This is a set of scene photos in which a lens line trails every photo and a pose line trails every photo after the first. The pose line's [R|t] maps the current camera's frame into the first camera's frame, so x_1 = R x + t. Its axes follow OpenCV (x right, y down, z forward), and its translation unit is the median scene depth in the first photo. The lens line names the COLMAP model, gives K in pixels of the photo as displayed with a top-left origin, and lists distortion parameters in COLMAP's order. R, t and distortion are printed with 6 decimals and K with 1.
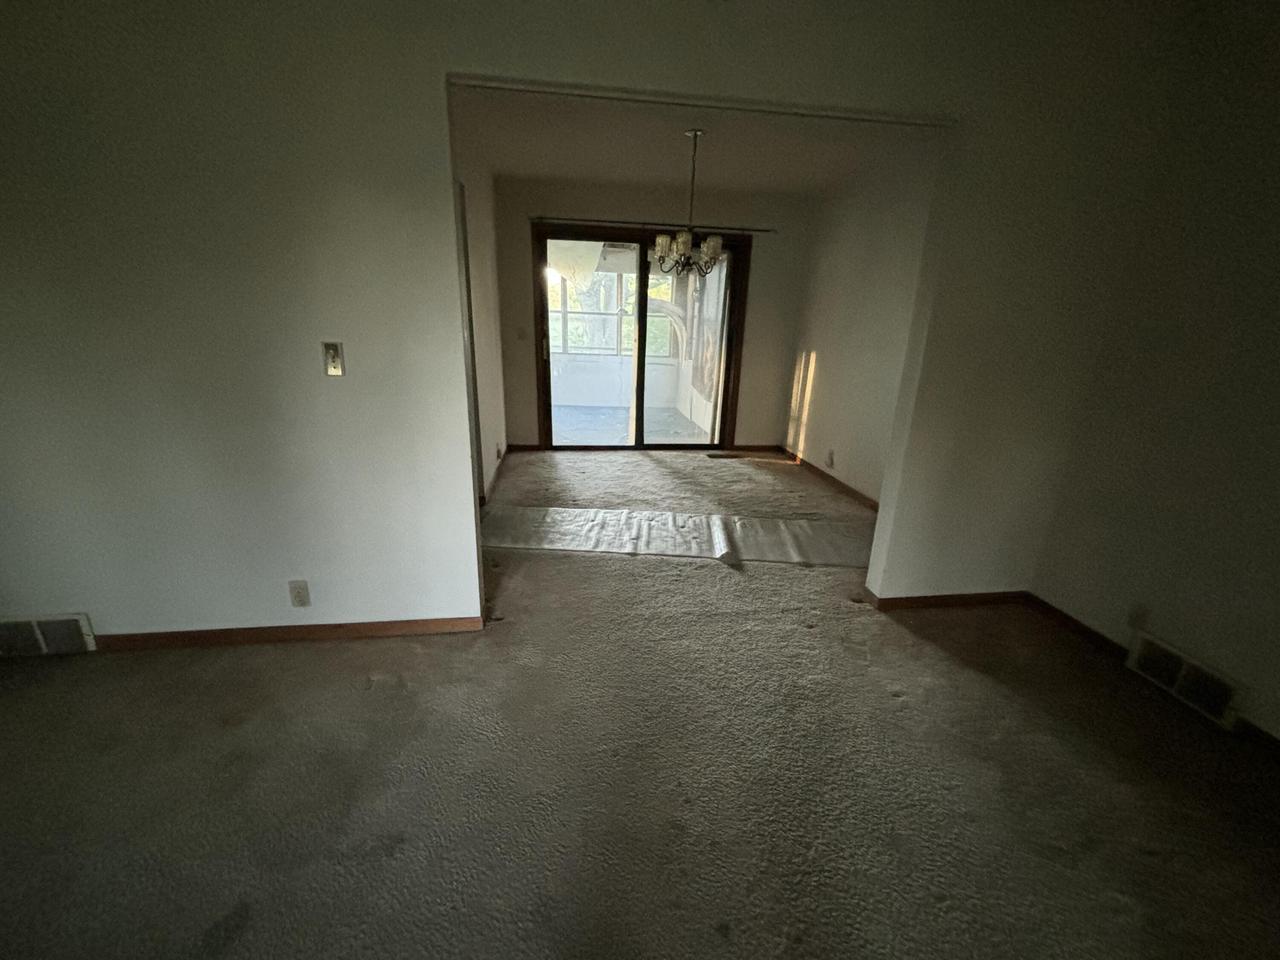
lens RADIAL K [[524.2, 0, 640.0], [0, 524.2, 480.0], [0, 0, 1]] dist [-0.000591, -0.000697]
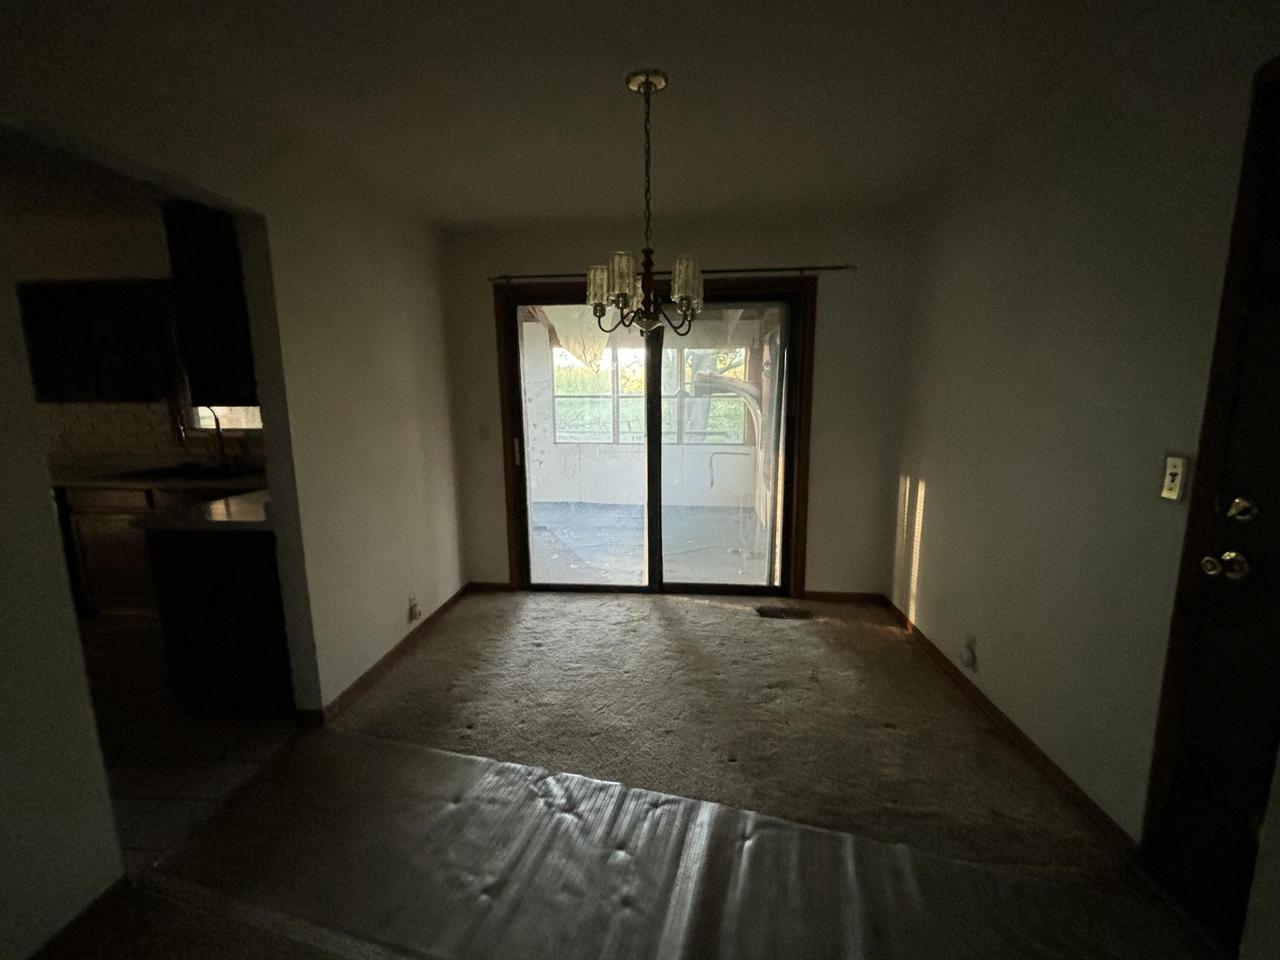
lens RADIAL K [[503.1, 0, 640.0], [0, 503.1, 480.0], [0, 0, 1]] dist [0.000131, -0.000130]
pose [[0.970406, 0.011838, -0.241189, 0.148011], [-0.041863, 0.991922, -0.119745, -0.135364], [0.237823, 0.126298, 0.963062, 0.376921]]
